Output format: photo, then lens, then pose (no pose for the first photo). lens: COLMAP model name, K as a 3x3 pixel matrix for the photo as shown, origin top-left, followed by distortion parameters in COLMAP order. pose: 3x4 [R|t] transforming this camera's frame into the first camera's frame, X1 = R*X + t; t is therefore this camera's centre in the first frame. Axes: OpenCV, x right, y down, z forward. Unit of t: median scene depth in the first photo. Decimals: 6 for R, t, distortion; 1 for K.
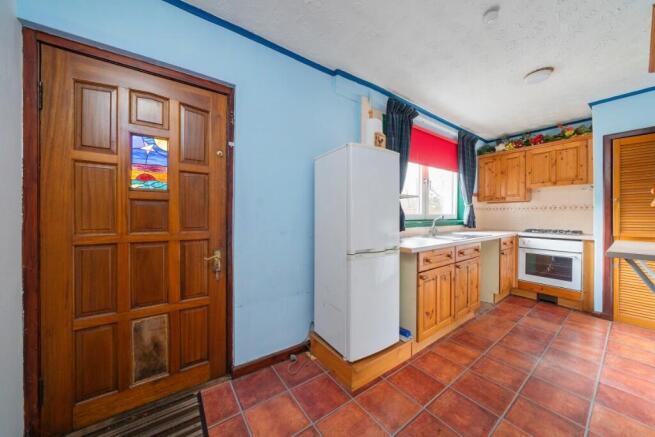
lens RADIAL K [[223.1, 0, 328.4], [0, 223.1, 216.8], [0, 0, 1]] dist [-0.002703, -0.000024]
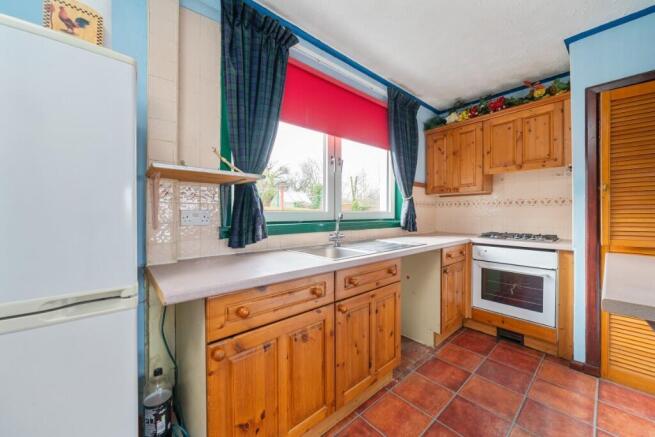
lens RADIAL K [[247.8, 0, 326.3], [0, 247.8, 215.5], [0, 0, 1]] dist [0.003489, -0.000053]
pose [[0.995736, -0.003445, 0.092182, 0.369851], [0.003571, 0.999993, -0.001201, 0.000324], [-0.092177, 0.001525, 0.995741, 0.308299]]
